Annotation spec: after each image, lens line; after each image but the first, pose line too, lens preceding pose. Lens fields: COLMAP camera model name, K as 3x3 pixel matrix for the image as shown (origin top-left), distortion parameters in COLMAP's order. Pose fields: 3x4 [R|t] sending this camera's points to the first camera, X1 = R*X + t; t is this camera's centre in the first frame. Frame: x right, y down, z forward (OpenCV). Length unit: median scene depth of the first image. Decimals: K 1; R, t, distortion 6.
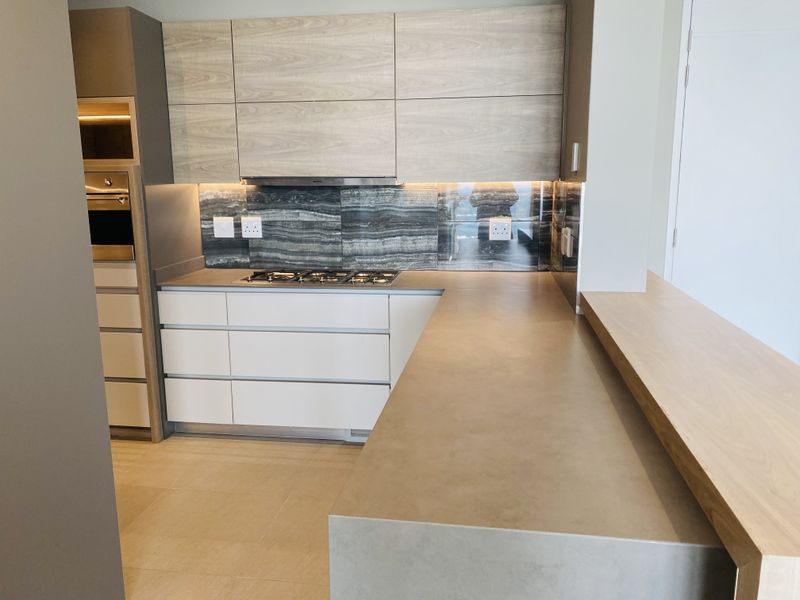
lens RADIAL K [[615.6, 0, 402.8], [0, 615.6, 294.5], [0, 0, 1]] dist [0.090067, -0.145286]
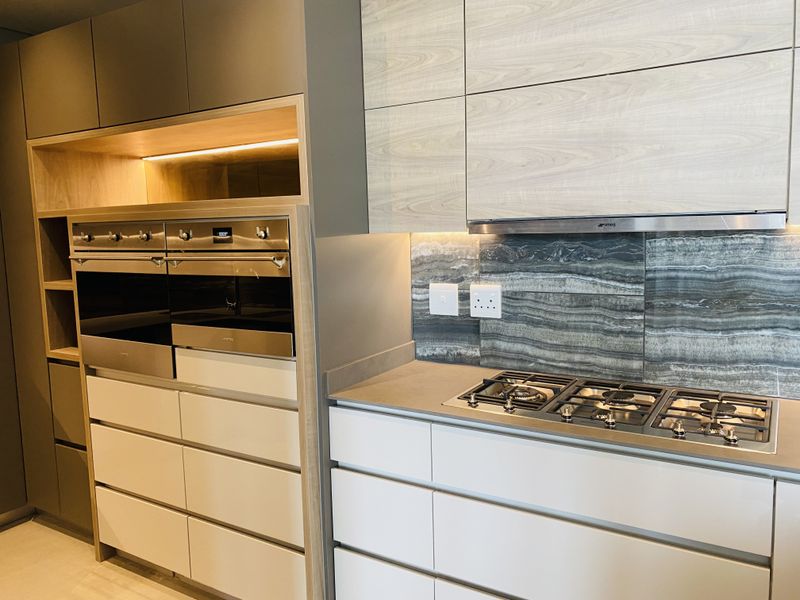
lens RADIAL K [[615.6, 0, 402.8], [0, 615.6, 294.5], [0, 0, 1]] dist [0.090067, -0.145286]
pose [[0.919557, 0.027488, -0.391994, -0.081155], [-0.055281, 0.996679, -0.059791, -0.075315], [0.389048, 0.076651, 0.918023, 0.413145]]
